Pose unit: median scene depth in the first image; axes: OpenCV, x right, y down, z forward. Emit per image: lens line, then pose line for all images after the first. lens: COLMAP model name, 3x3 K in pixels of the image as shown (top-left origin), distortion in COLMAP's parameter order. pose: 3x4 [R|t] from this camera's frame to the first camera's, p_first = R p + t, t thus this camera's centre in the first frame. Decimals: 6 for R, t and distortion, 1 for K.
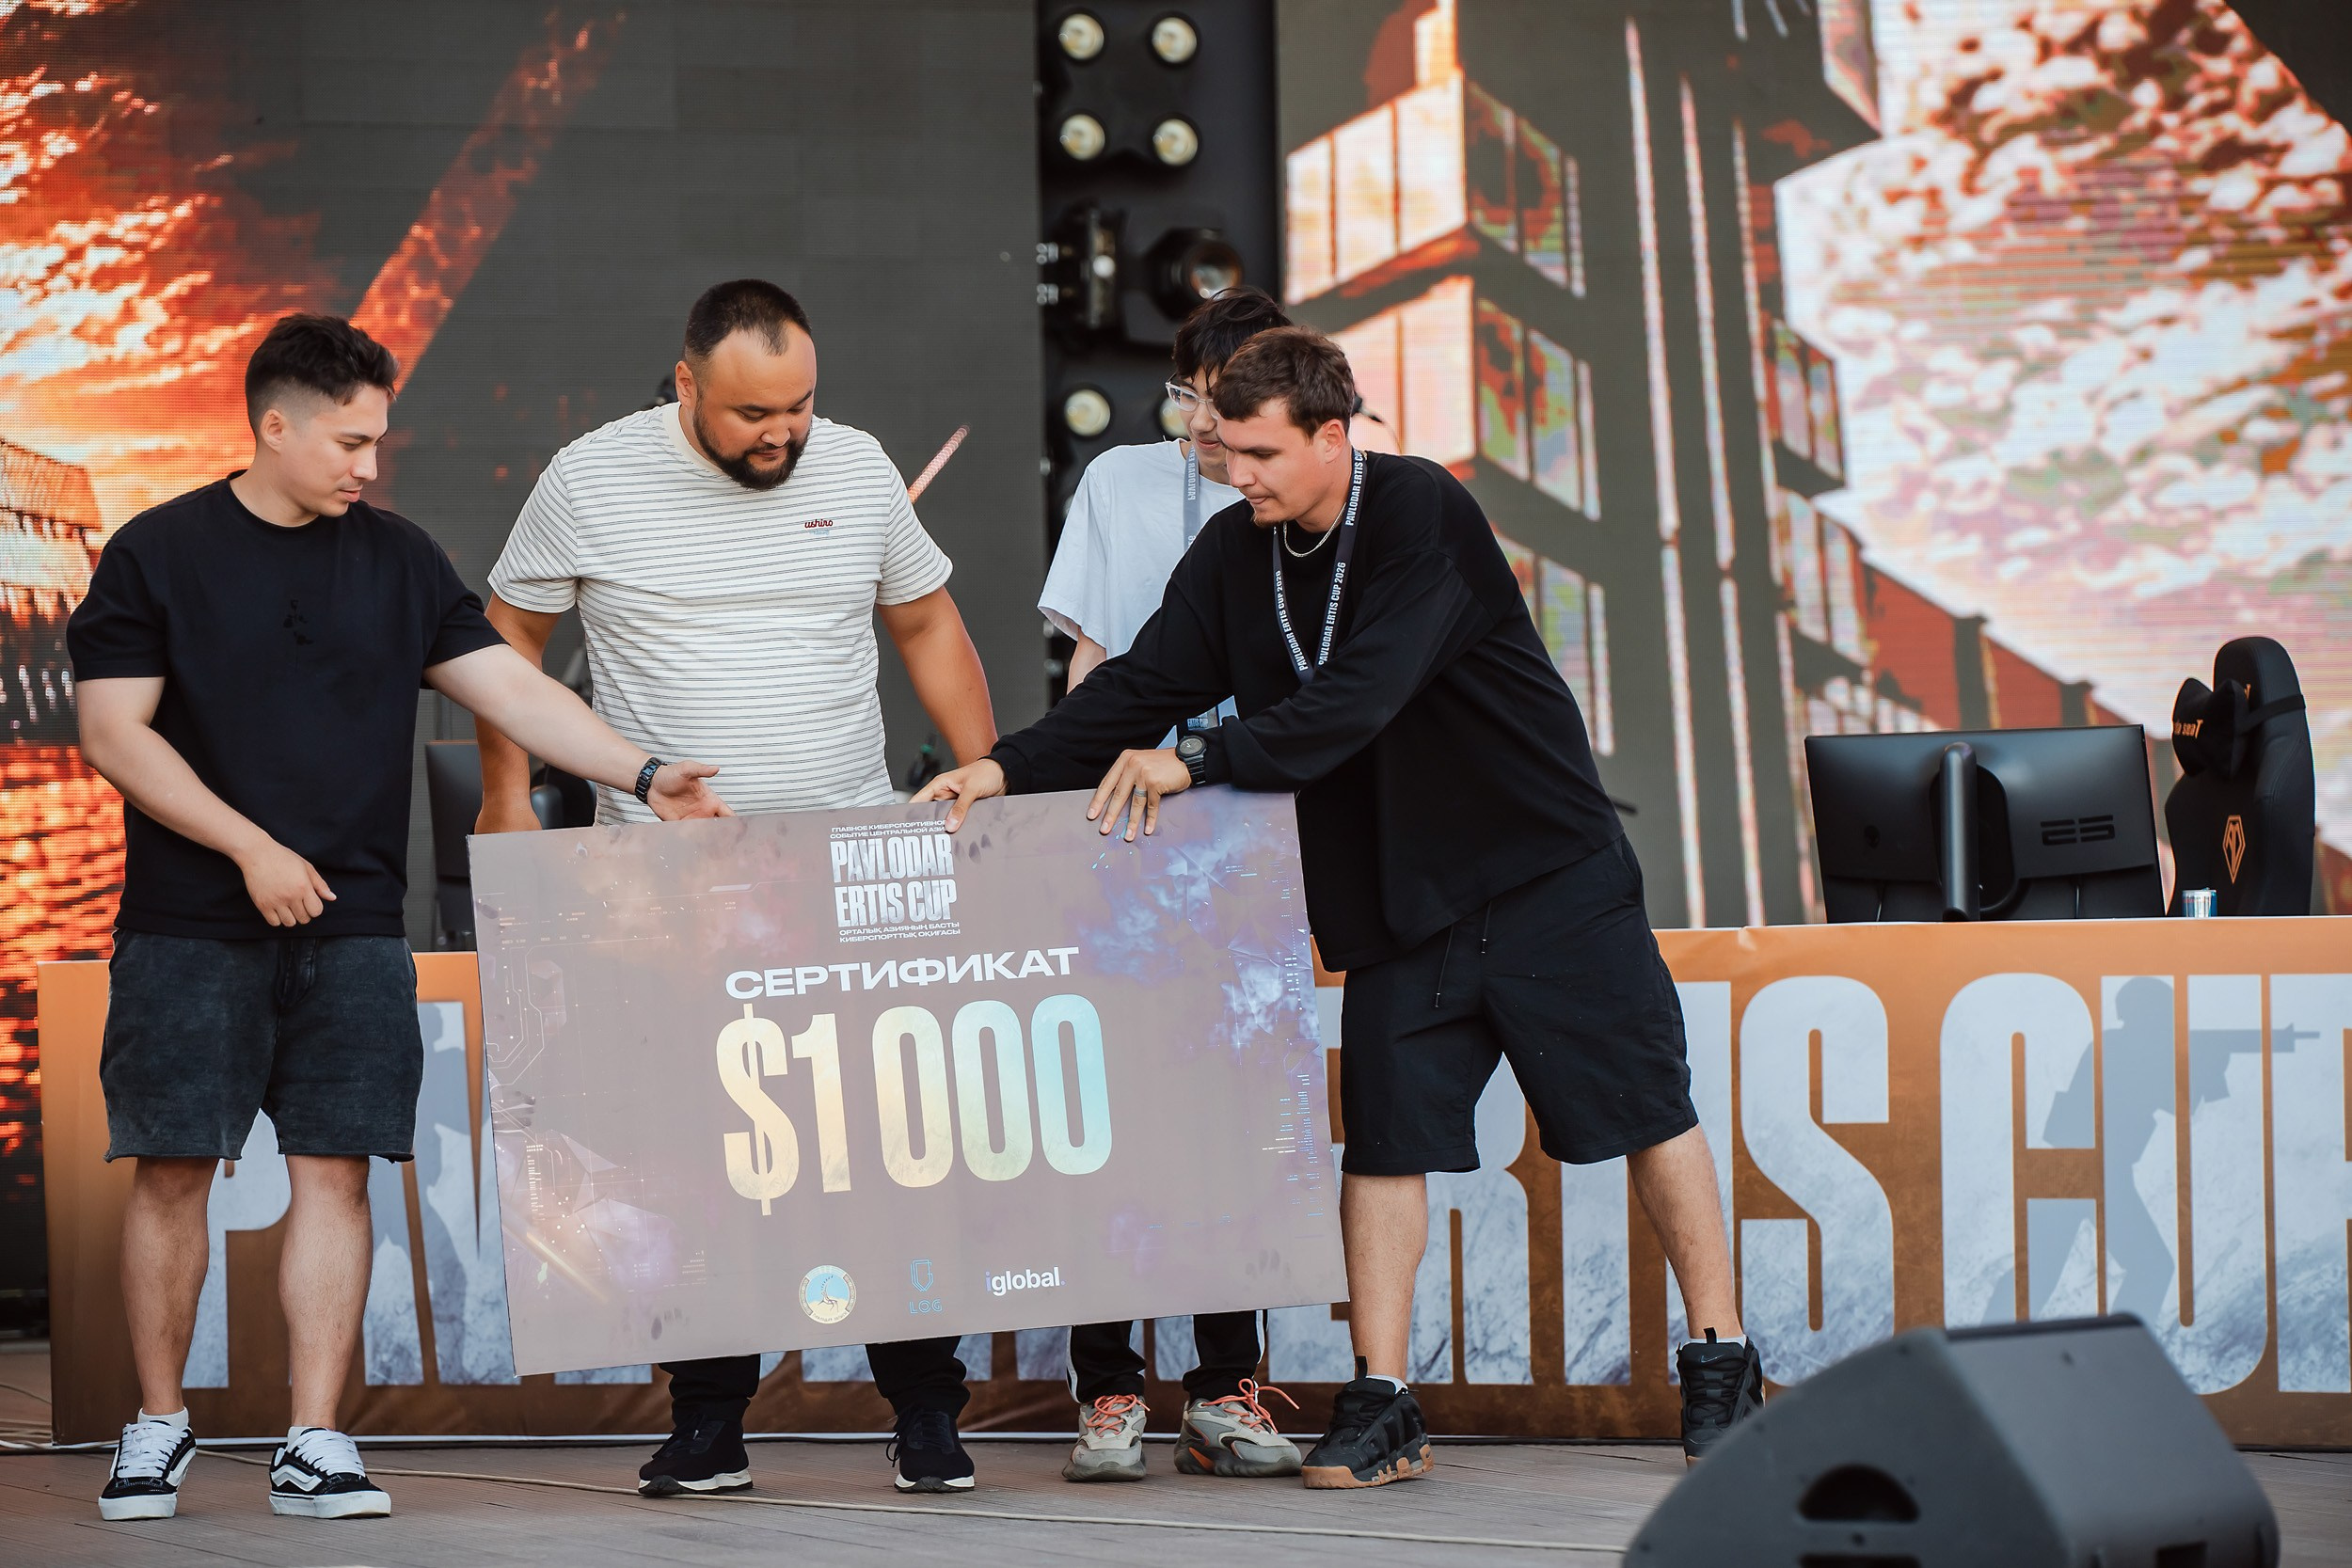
lens RADIAL K [[8900.7, 0, 1173.5], [0, 8900.7, 724.2], [0, 0, 1]] dist [0.675613, 4.274490]
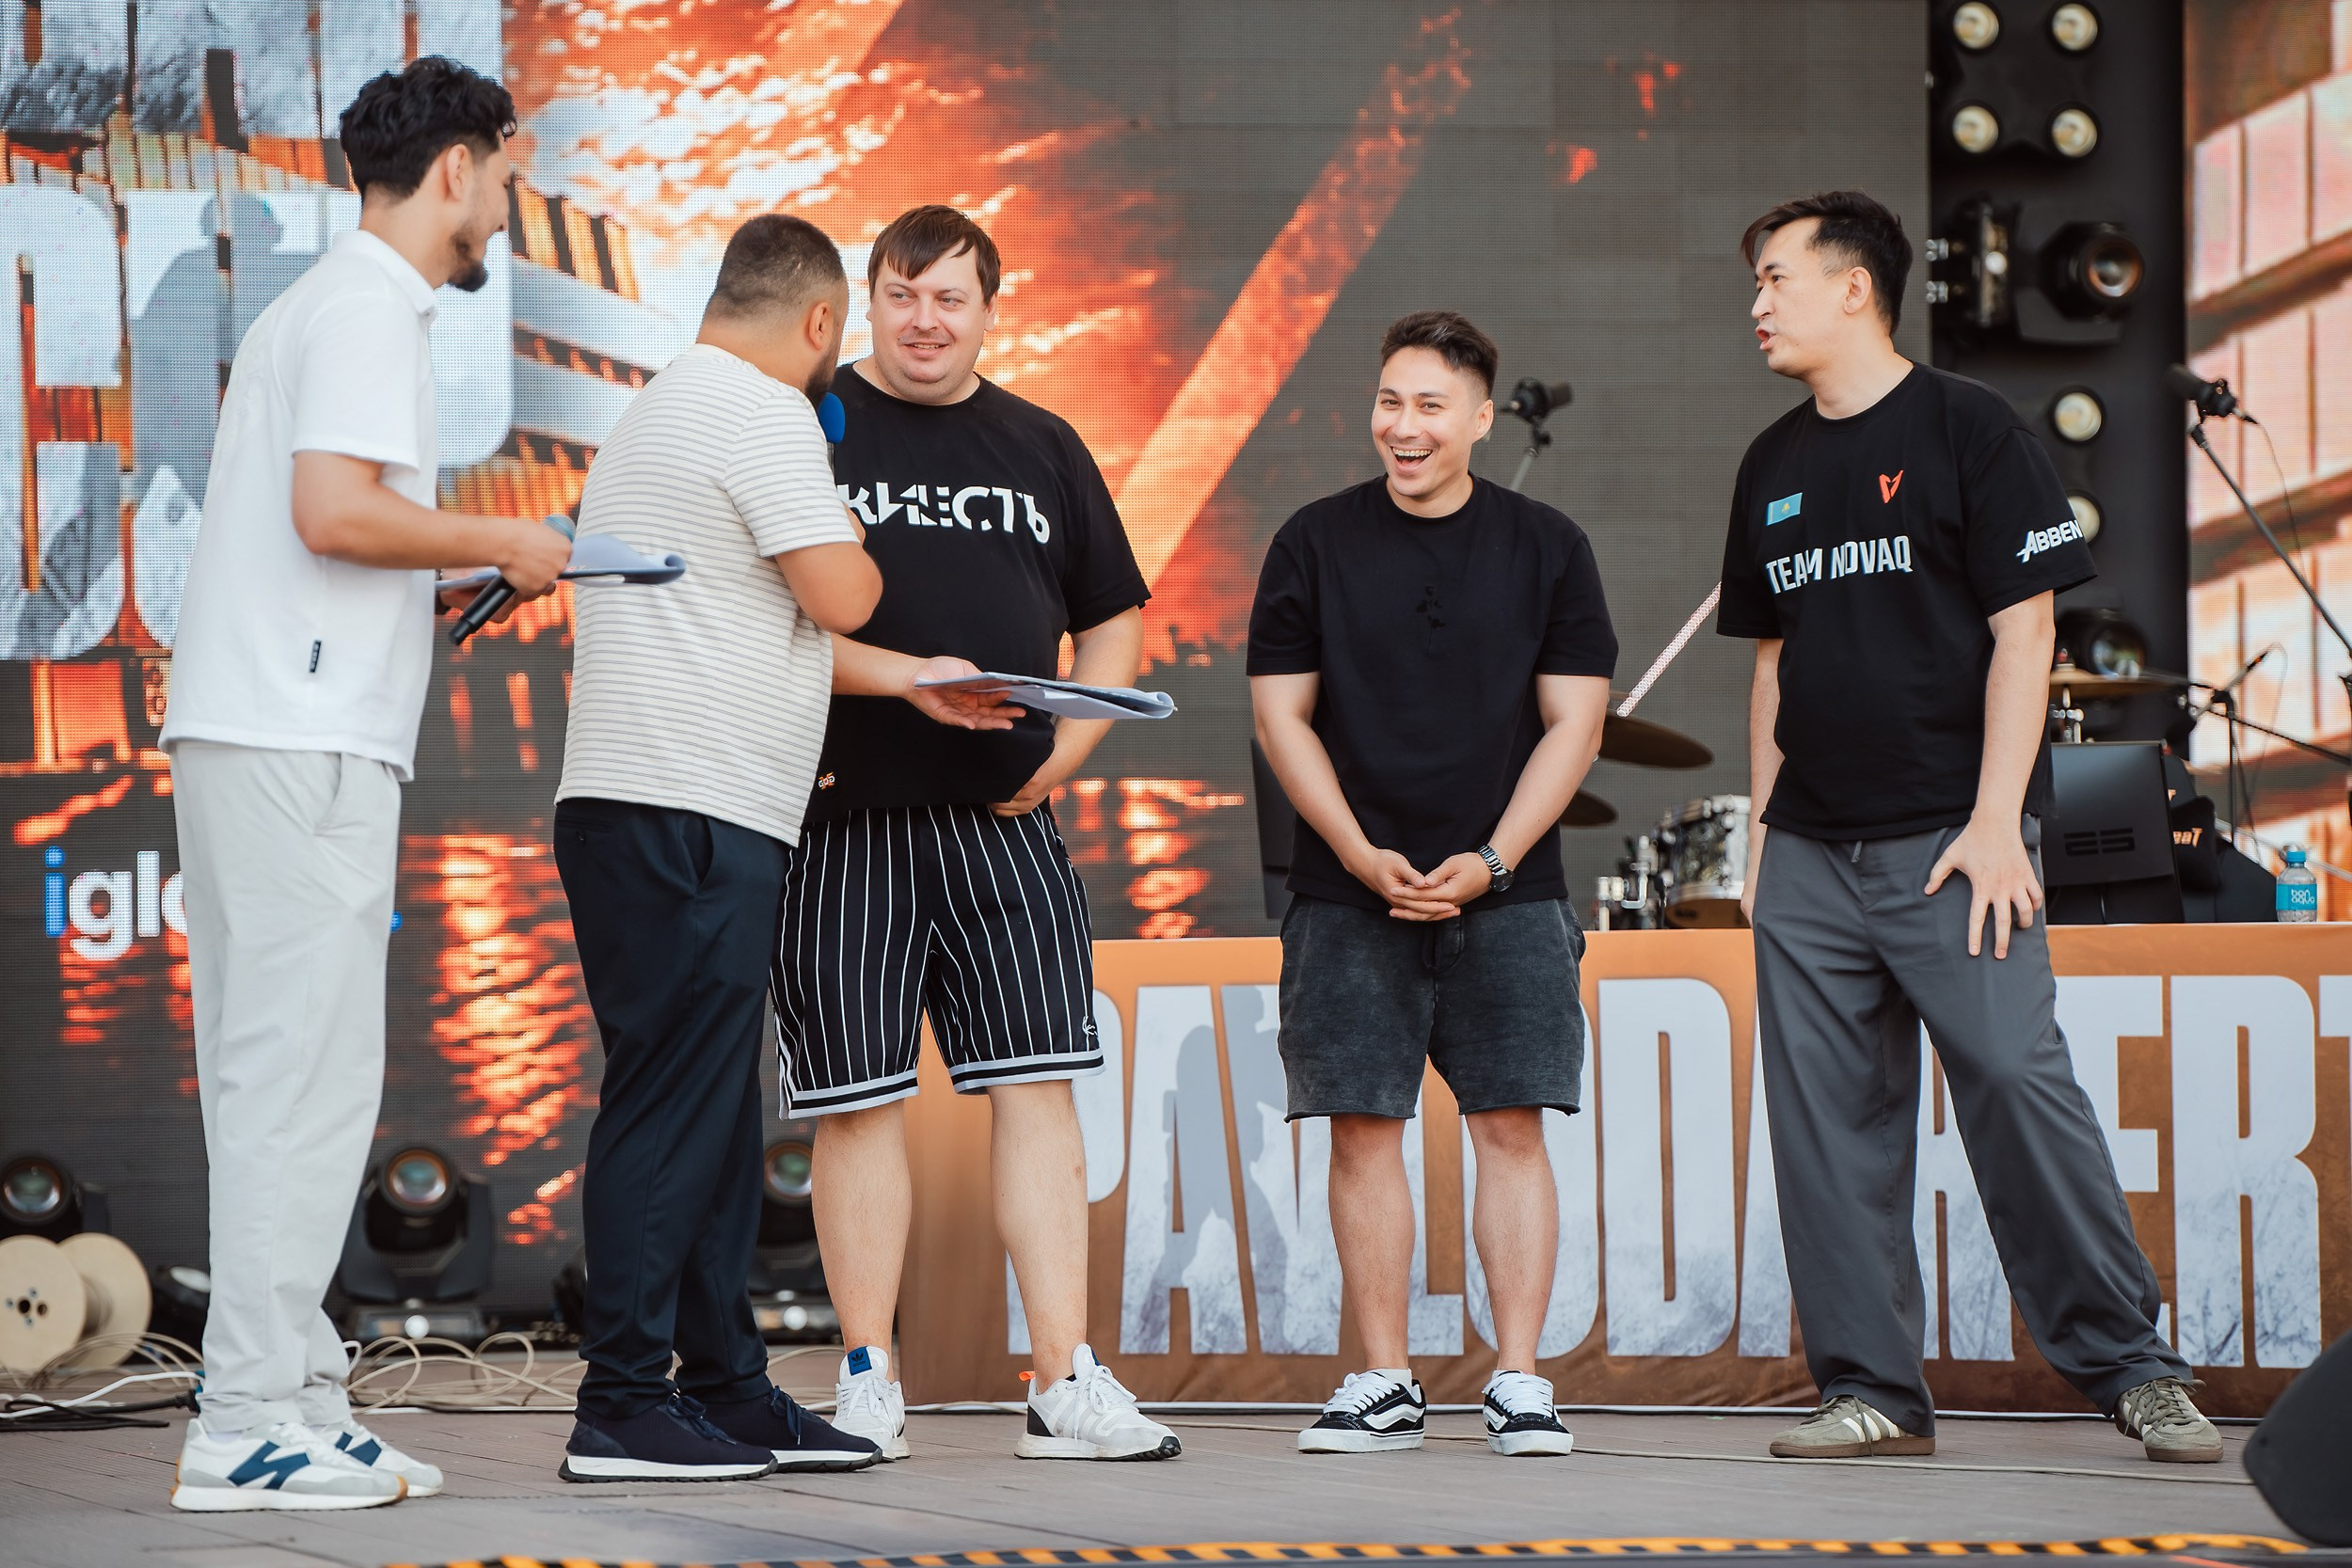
lens RADIAL K [[10240.9, 0, 1168.0], [0, 10240.9, 696.5], [0, 0, 1]] dist [0.954528, 10.252041]
pose [[0.994288, 0.002886, -0.106690, 0.034204], [-0.003656, 0.999969, -0.007025, 0.005897], [0.106667, 0.007375, 0.994268, -0.185315]]
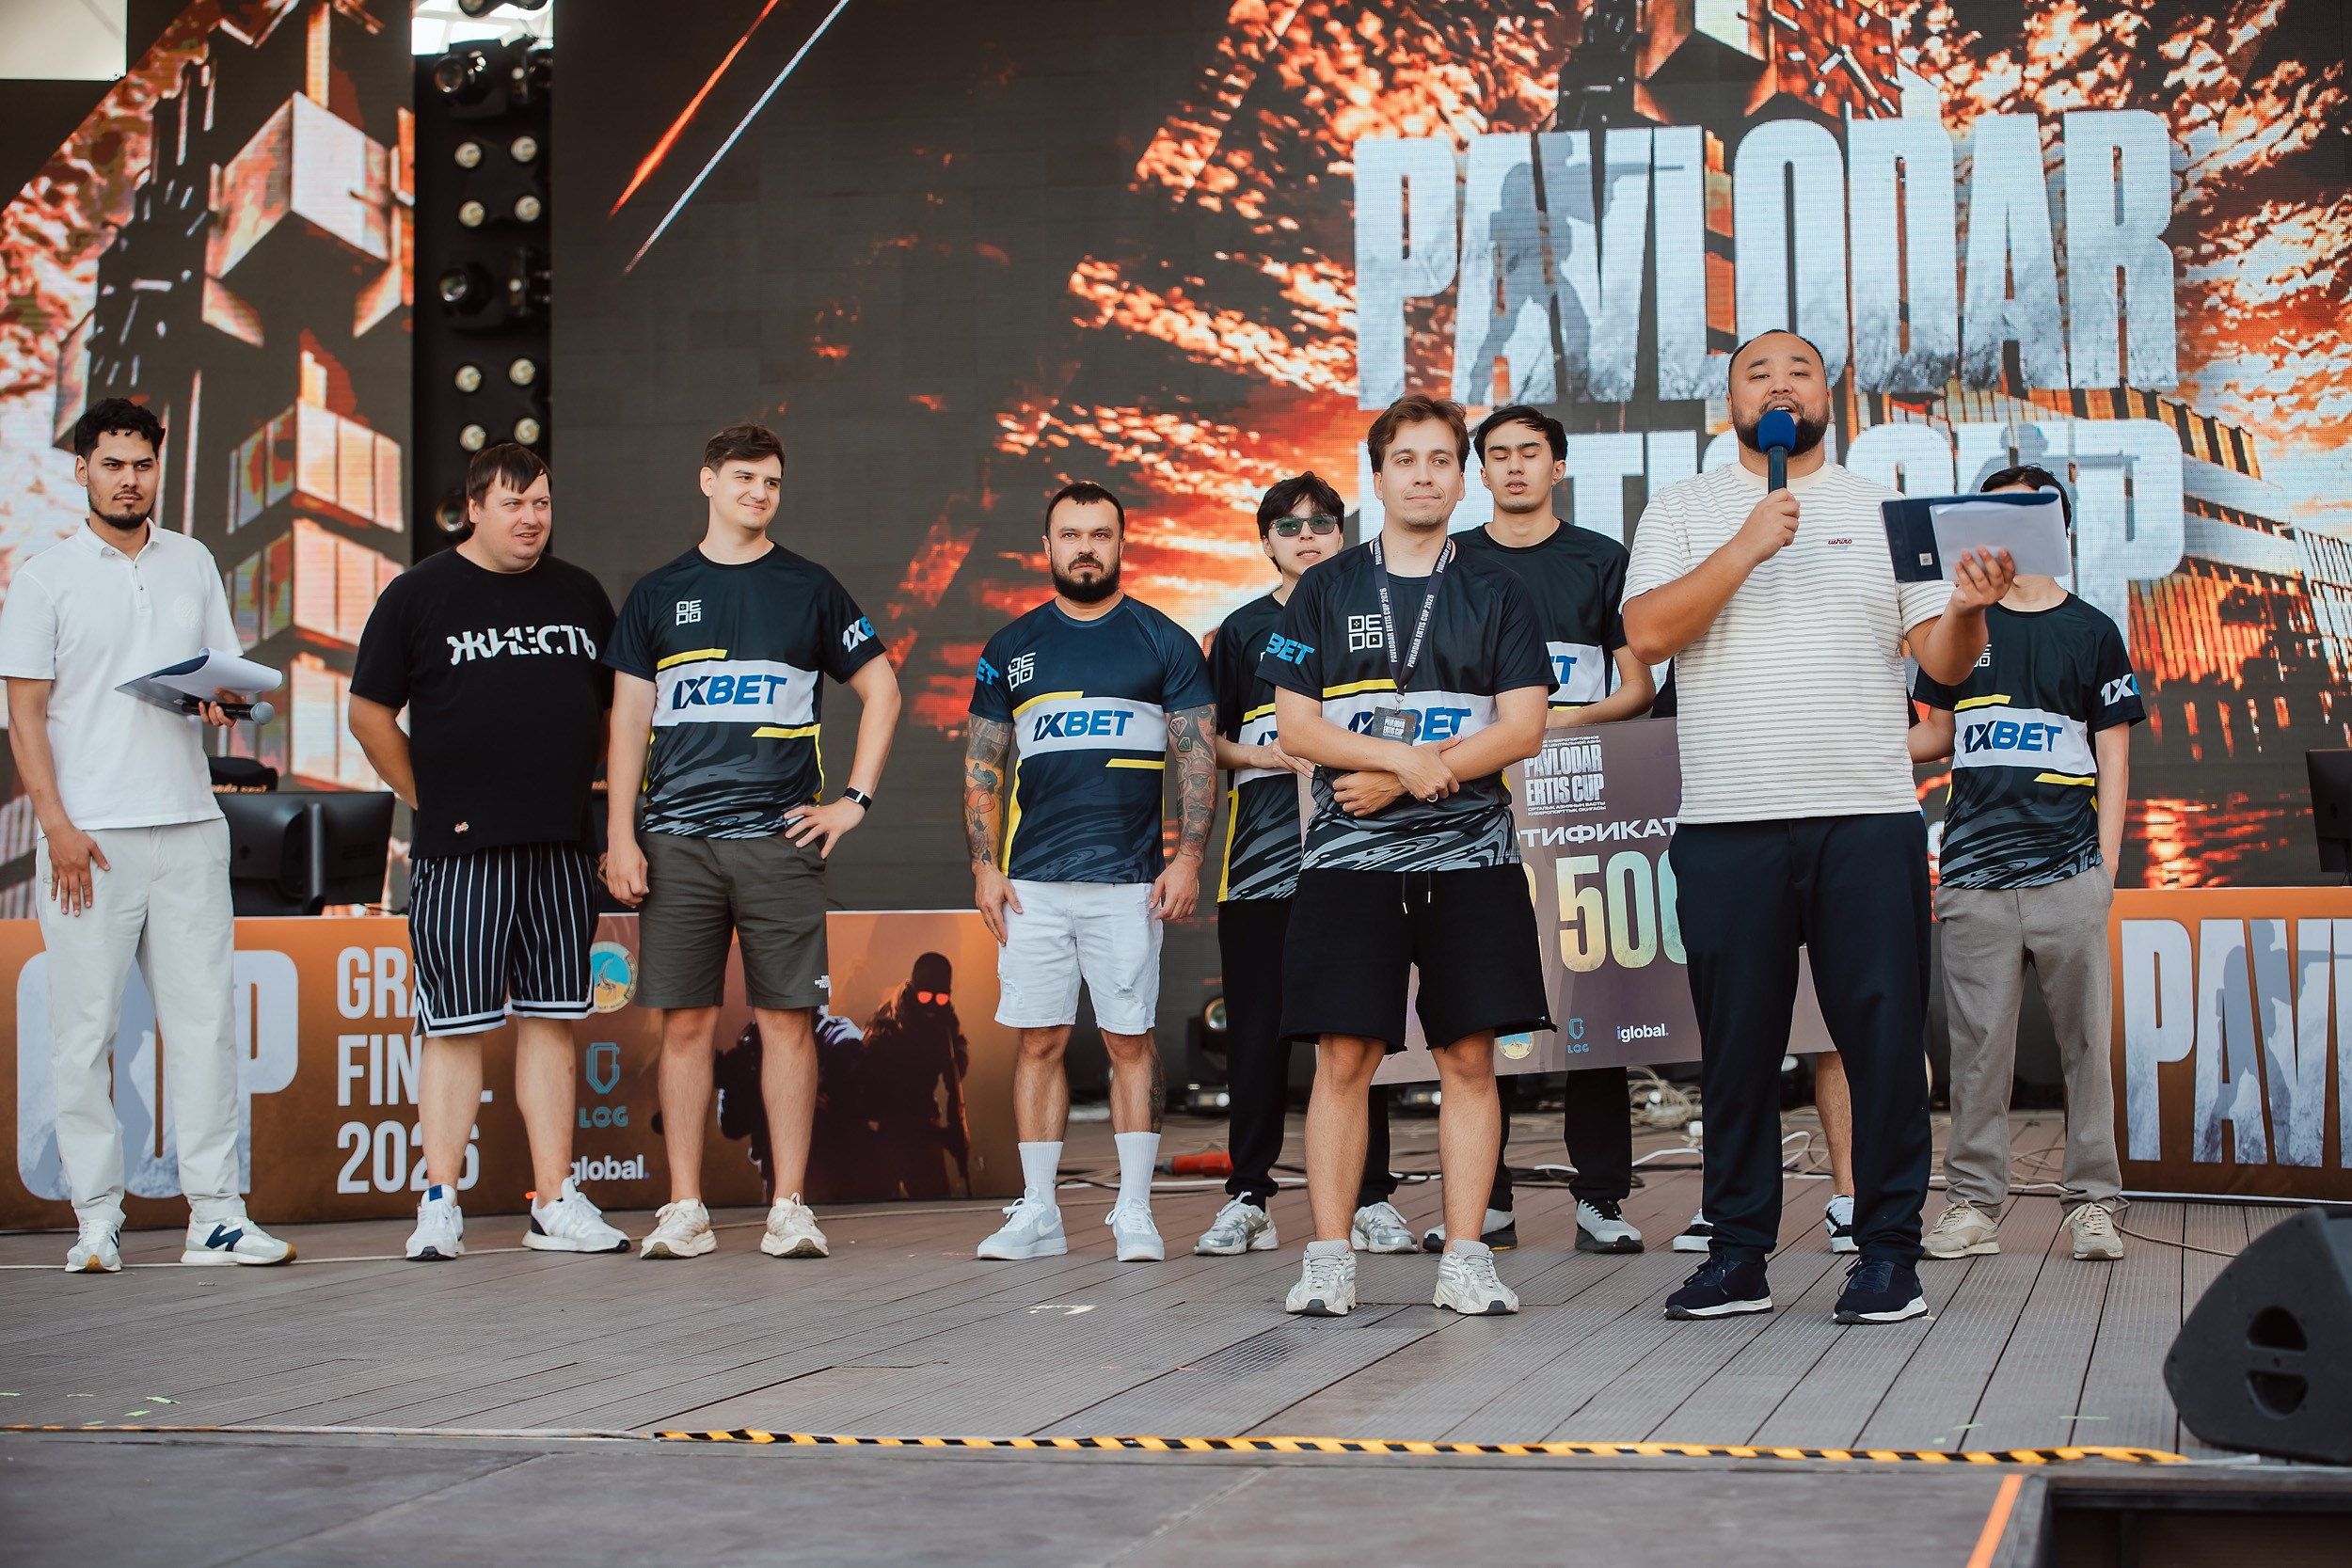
lens RADIAL K [[4788.5, 0, 1178.4], [0, 4788.5, 655.5], [0, 0, 1]] dist [-0.228496, 0.605971]
pose [[0.860460, -0.015458, -0.509284, 0.168884], [0.006694, 0.999796, -0.019037, 0.000789], [0.509475, 0.012971, 0.860388, 0.209768]]
